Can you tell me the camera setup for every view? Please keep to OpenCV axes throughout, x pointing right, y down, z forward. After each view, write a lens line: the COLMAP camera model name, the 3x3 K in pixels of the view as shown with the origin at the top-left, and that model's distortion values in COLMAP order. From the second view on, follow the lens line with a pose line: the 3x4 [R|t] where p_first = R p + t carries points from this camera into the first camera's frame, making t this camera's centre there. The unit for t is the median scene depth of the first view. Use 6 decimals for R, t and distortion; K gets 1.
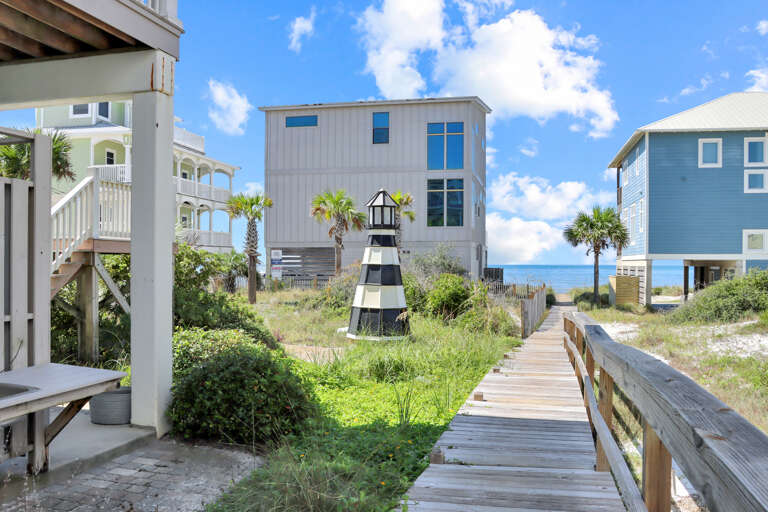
lens RADIAL K [[696.8, 0, 384.0], [0, 696.8, 256.0], [0, 0, 1]] dist [-0.167662, 0.007668]
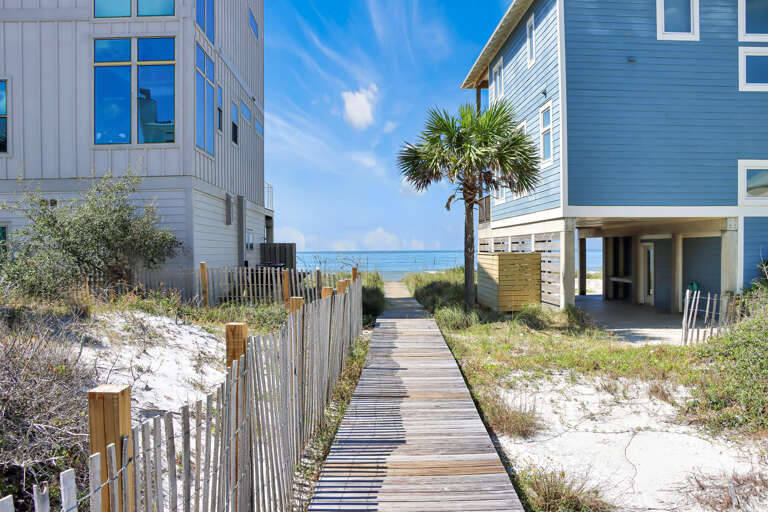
lens RADIAL K [[696.8, 0, 384.0], [0, 696.8, 256.0], [0, 0, 1]] dist [-0.167662, 0.007668]
pose [[0.970186, -0.019950, 0.241539, 0.136845], [0.015066, 0.999643, 0.022053, 0.020898], [-0.241893, -0.017757, 0.970140, 0.548844]]
